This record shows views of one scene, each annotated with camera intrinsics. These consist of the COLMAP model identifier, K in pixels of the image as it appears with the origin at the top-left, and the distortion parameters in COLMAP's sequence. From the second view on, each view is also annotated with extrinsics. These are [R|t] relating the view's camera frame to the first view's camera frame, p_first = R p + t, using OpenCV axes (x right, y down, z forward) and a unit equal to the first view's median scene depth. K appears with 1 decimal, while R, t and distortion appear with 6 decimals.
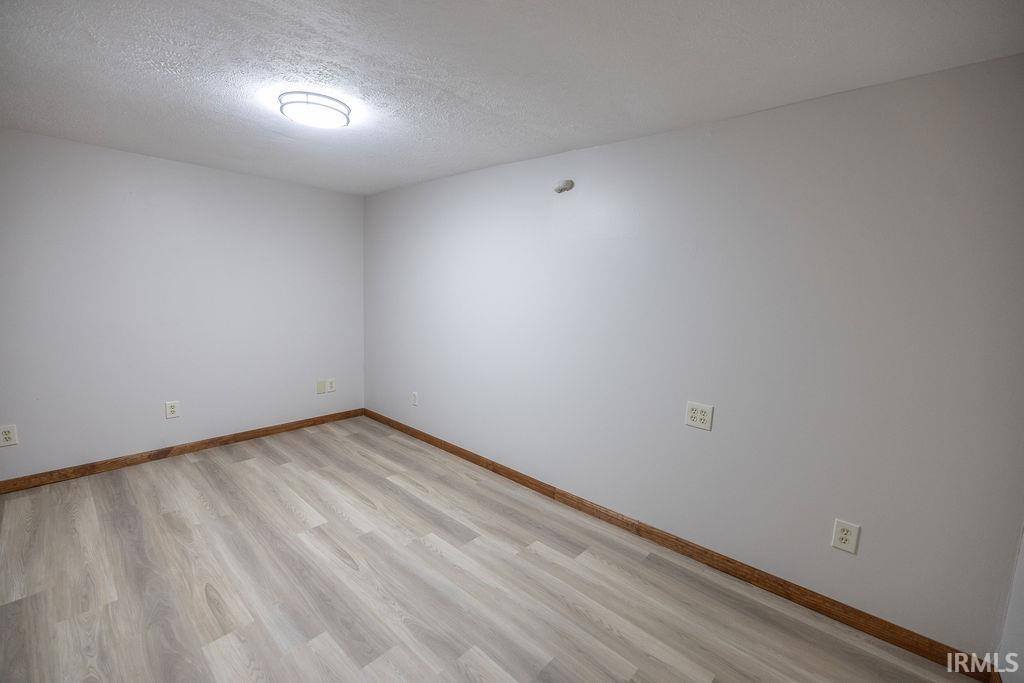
lens RADIAL K [[430.8, 0, 512.0], [0, 430.8, 341.5], [0, 0, 1]] dist [0.000421, 0.000089]
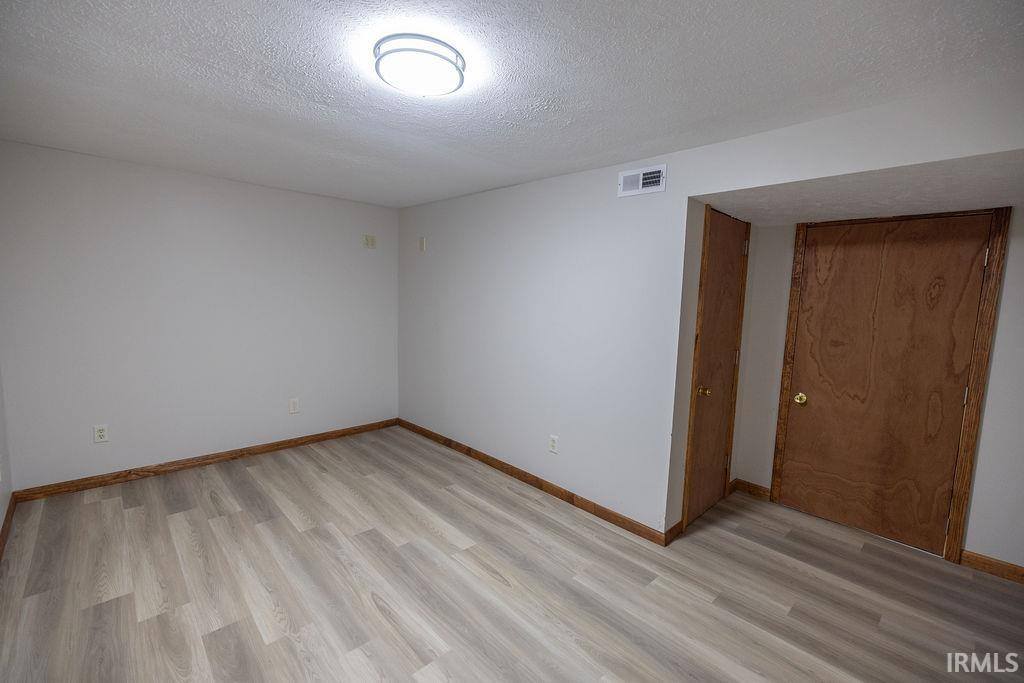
lens RADIAL K [[430.8, 0, 512.0], [0, 430.8, 341.5], [0, 0, 1]] dist [0.000421, 0.000089]
pose [[-0.995008, -0.078099, 0.062122, -0.701887], [-0.061247, 0.969399, 0.237728, -0.272846], [-0.078787, 0.232737, -0.969343, 1.823524]]
